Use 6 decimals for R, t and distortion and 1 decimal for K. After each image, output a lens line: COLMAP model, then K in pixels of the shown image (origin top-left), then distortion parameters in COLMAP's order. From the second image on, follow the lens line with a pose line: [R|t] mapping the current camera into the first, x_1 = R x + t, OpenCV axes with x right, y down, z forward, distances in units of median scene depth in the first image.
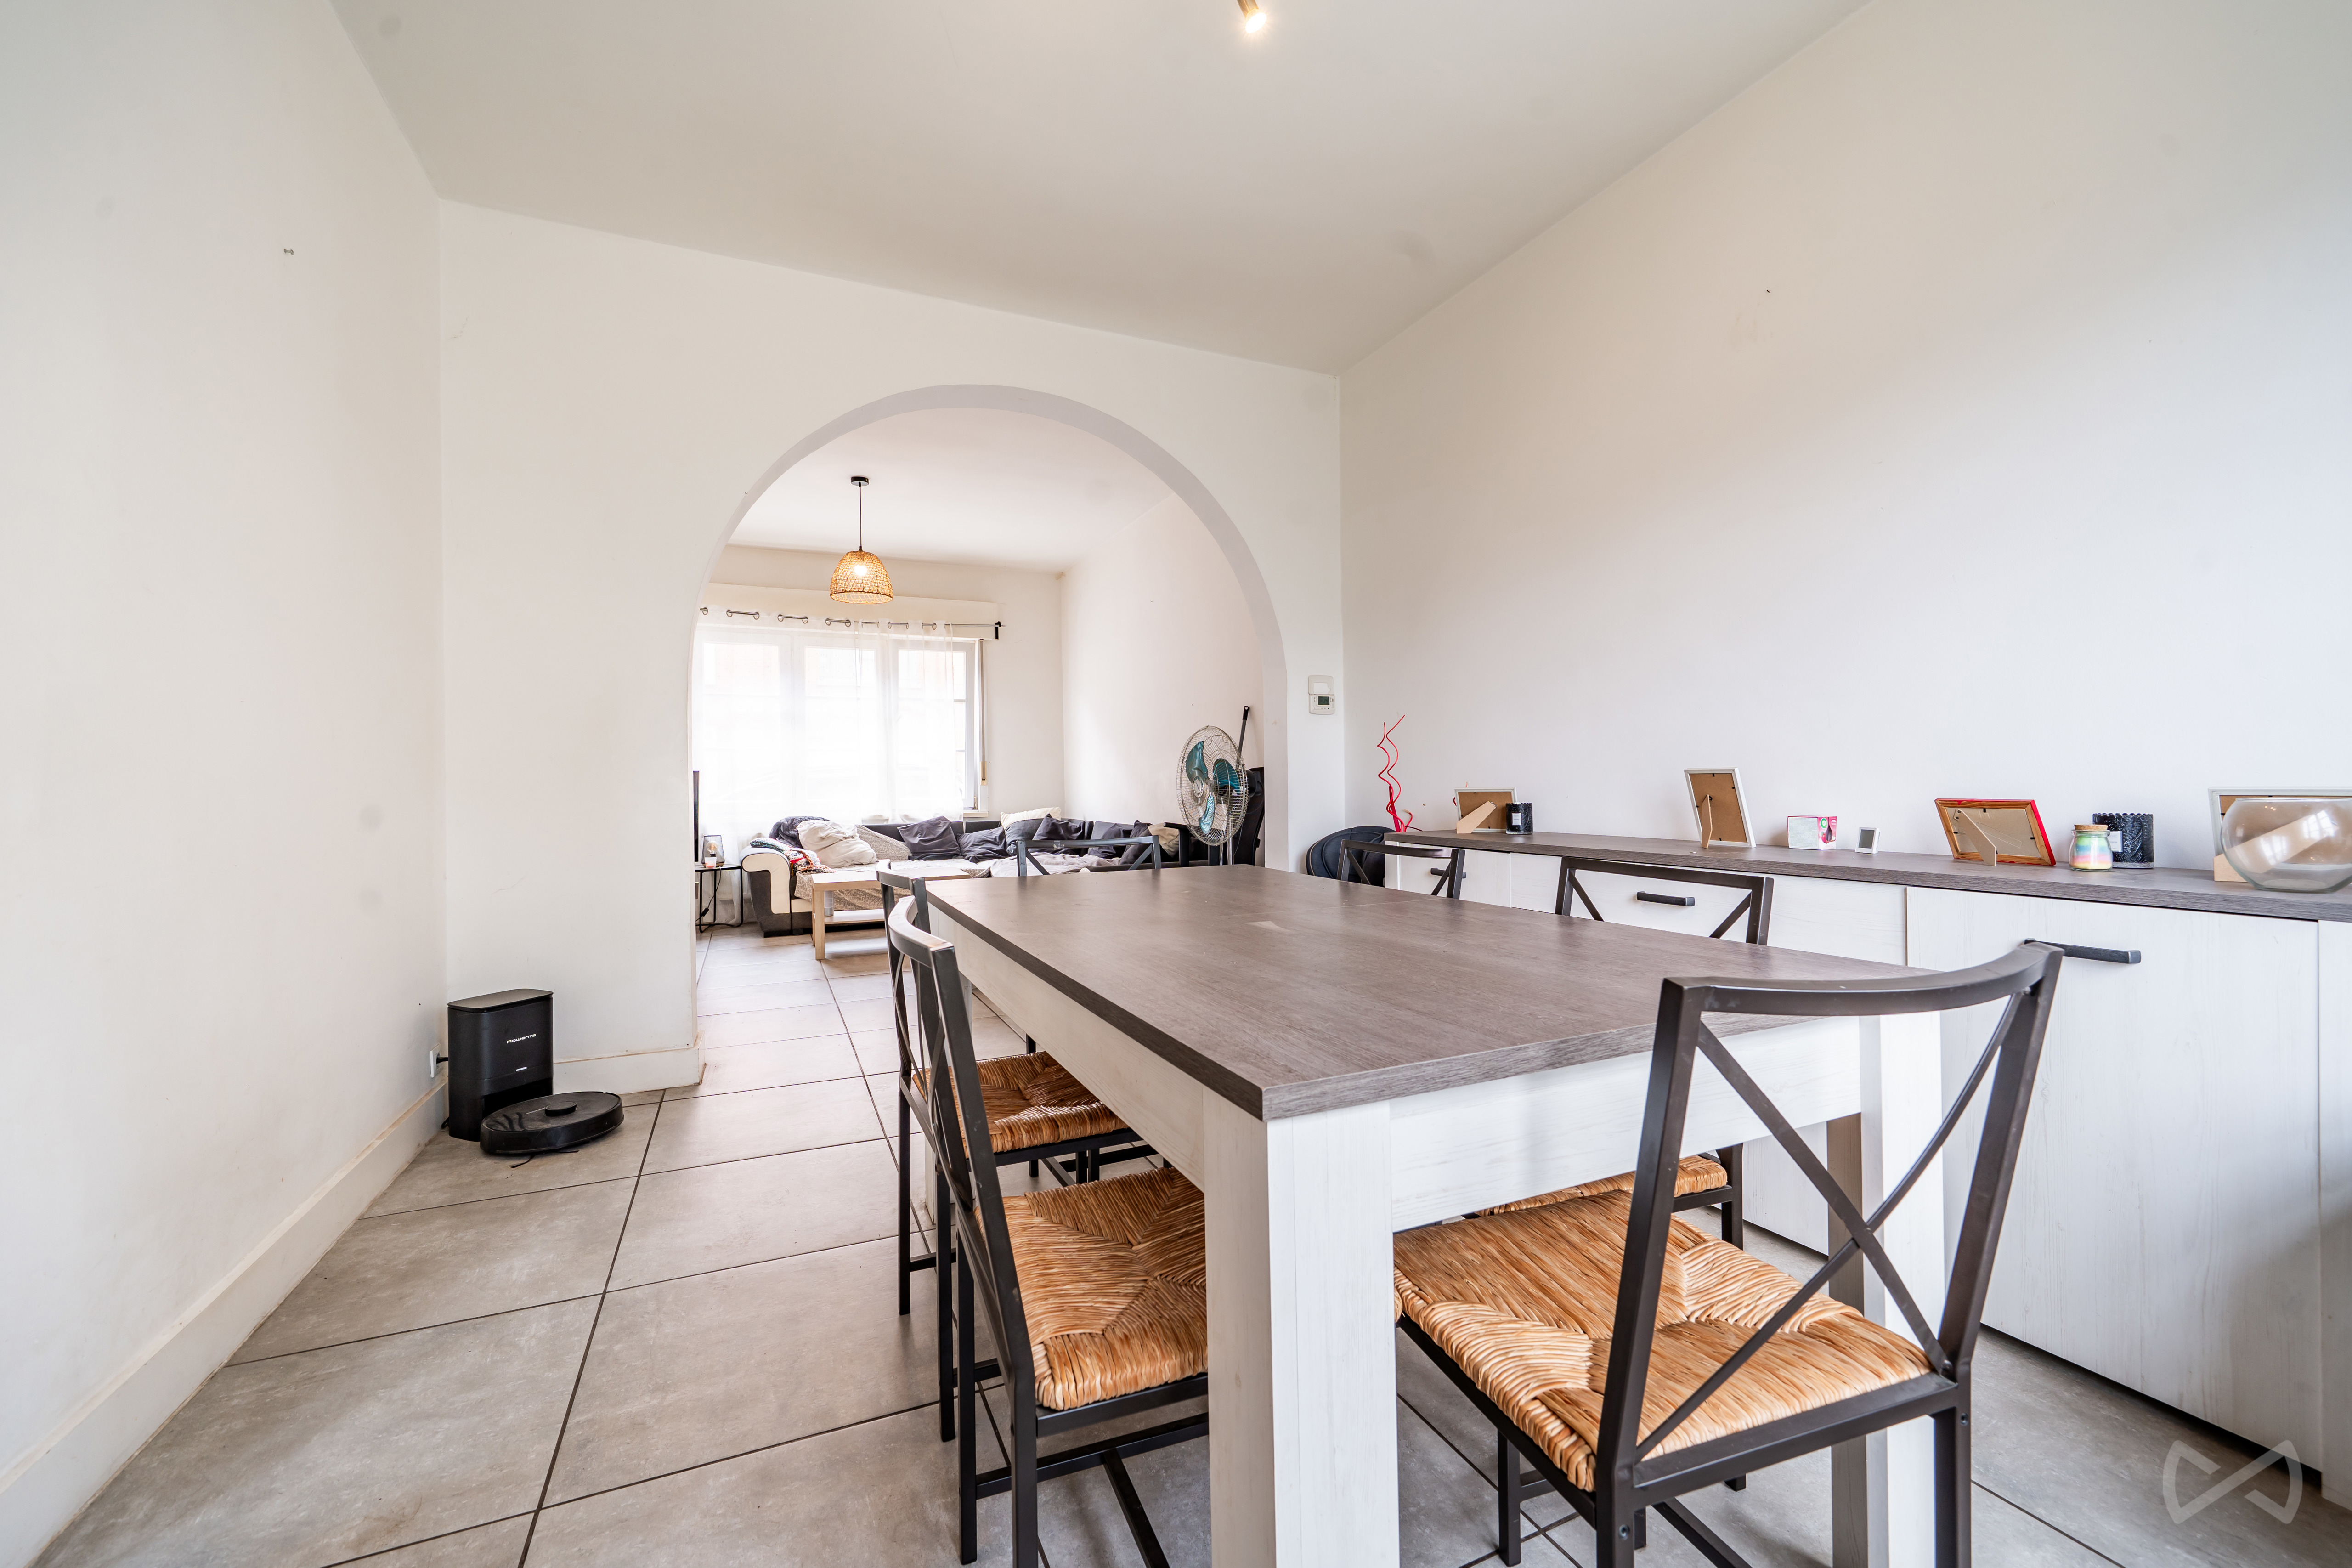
lens RADIAL K [[974.3, 0, 1189.2], [0, 974.3, 789.5], [0, 0, 1]] dist [0.001355, 0.000006]
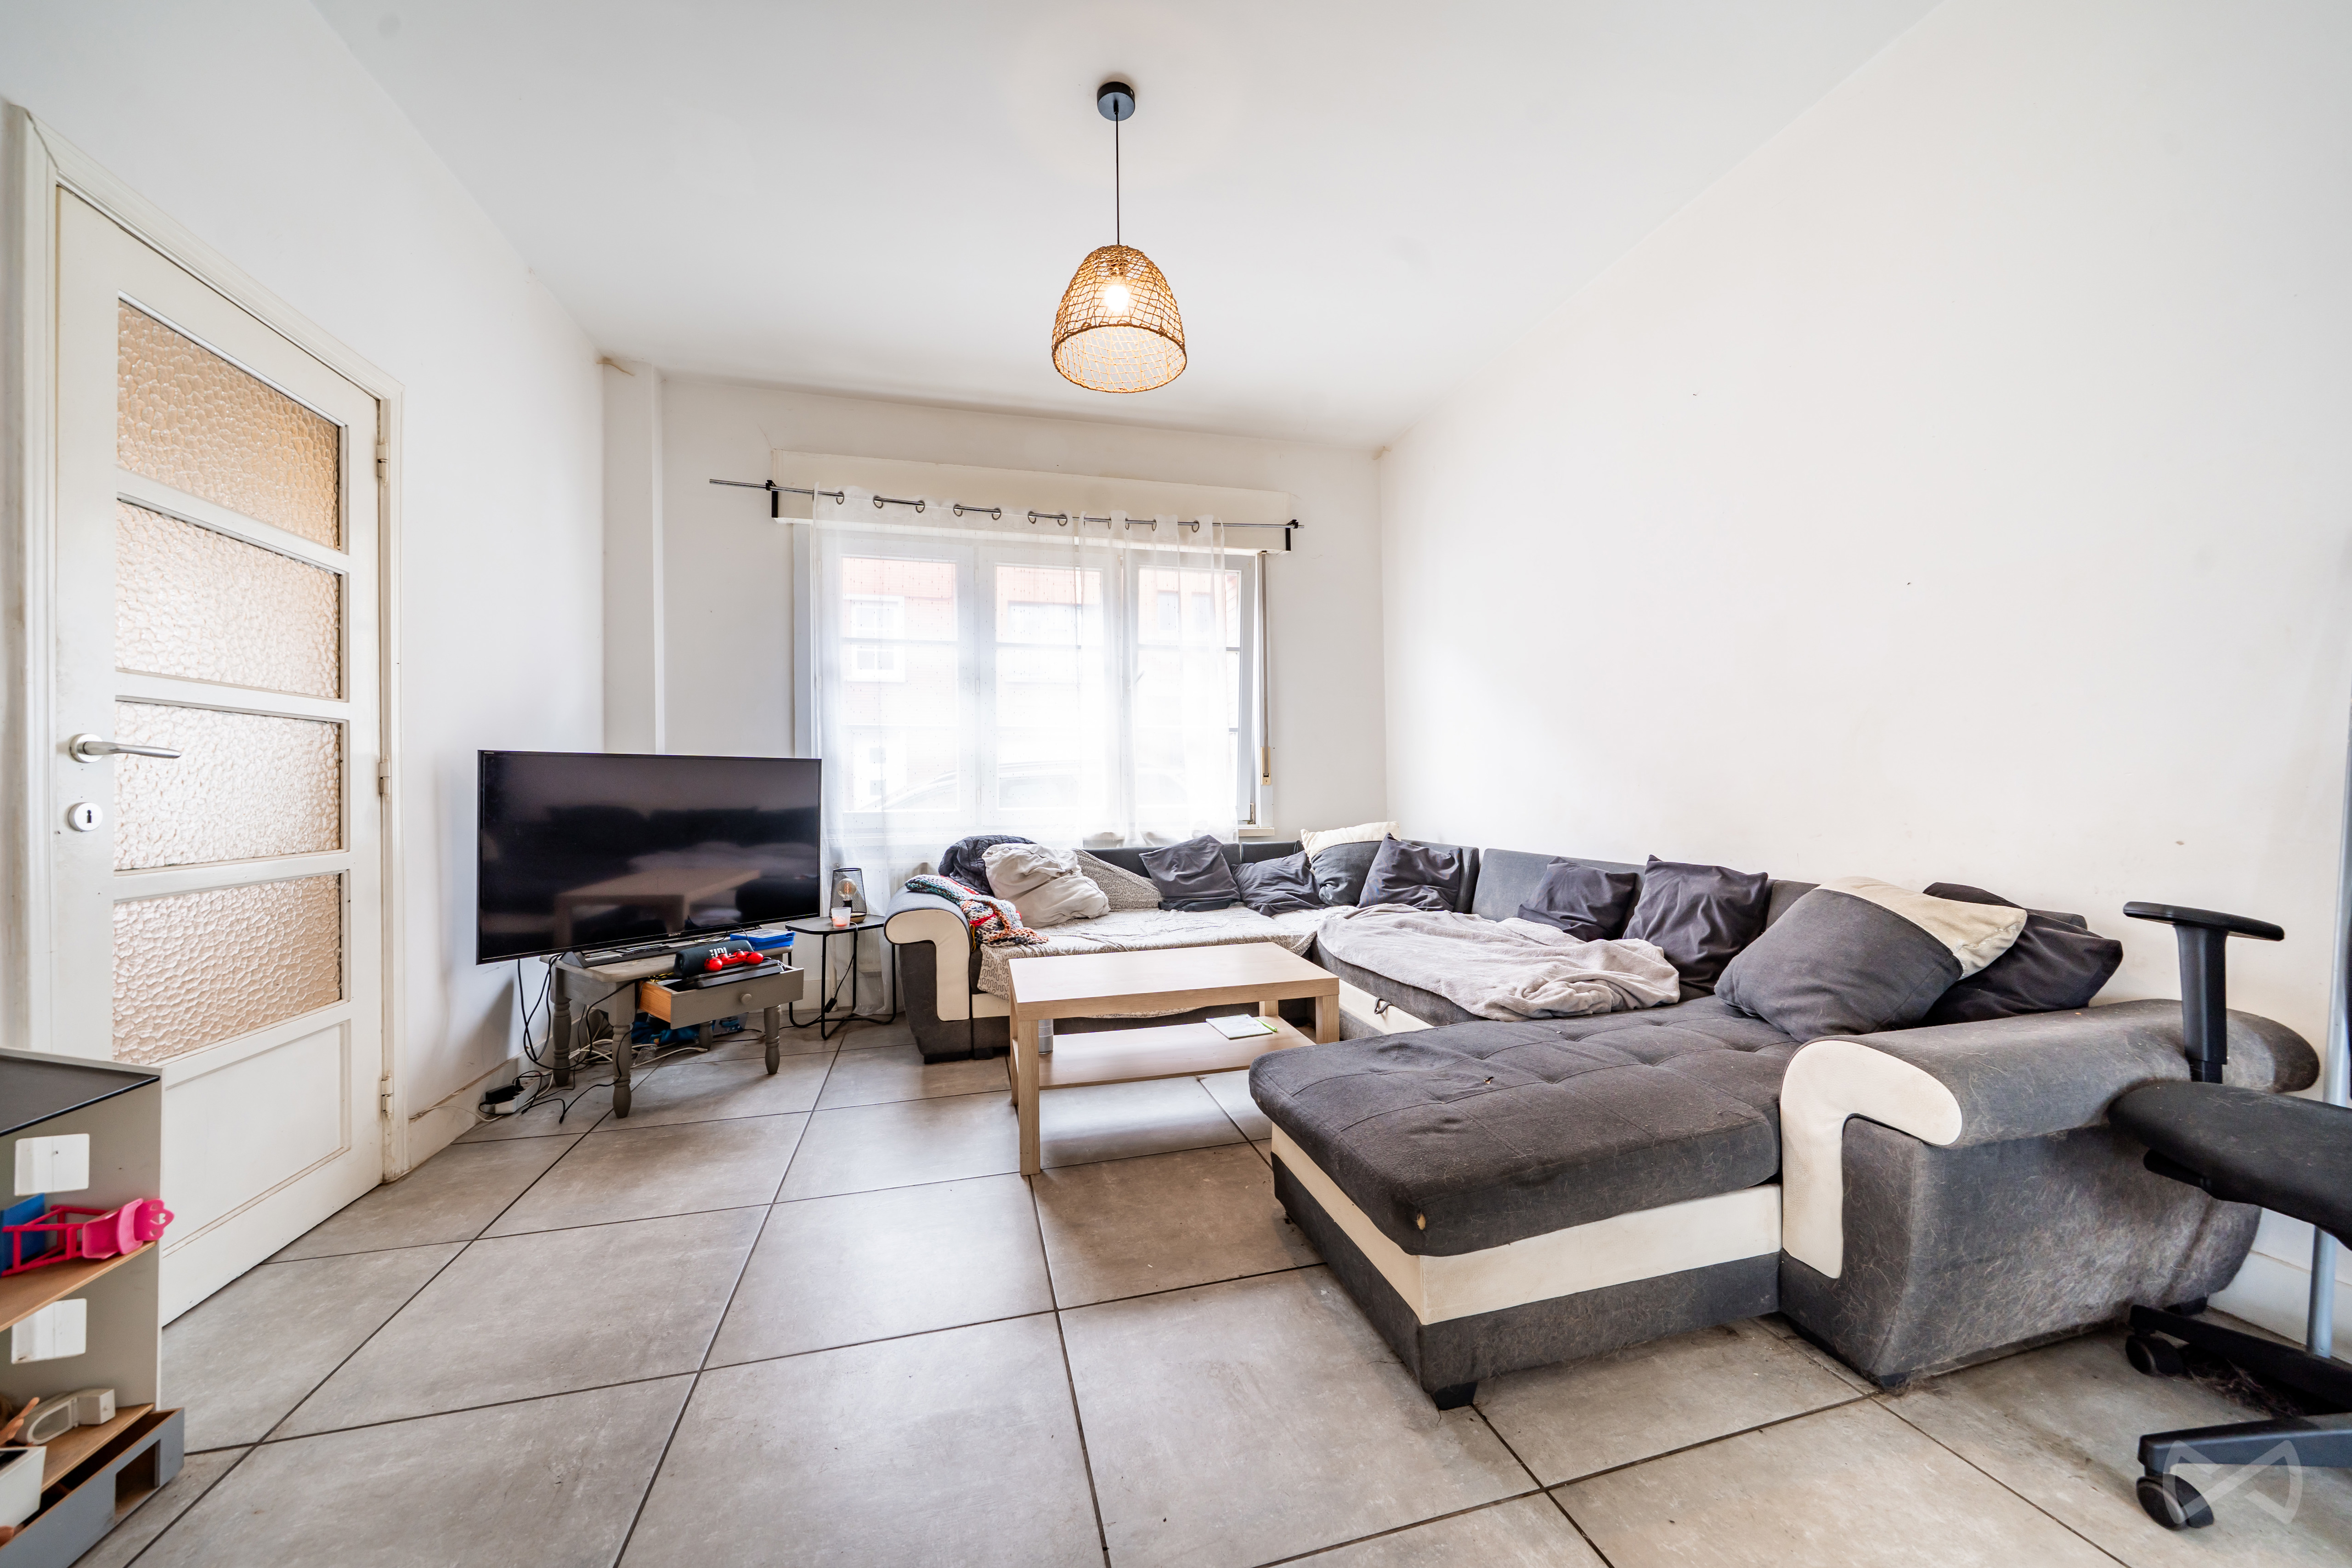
lens RADIAL K [[902.8, 0, 1189.5], [0, 902.8, 780.4], [0, 0, 1]] dist [-0.002531, -0.000329]
pose [[0.987036, -0.001886, -0.160490, -0.178355], [0.000054, 0.999935, -0.011417, -0.000791], [0.160501, 0.011260, 0.986971, 0.448061]]
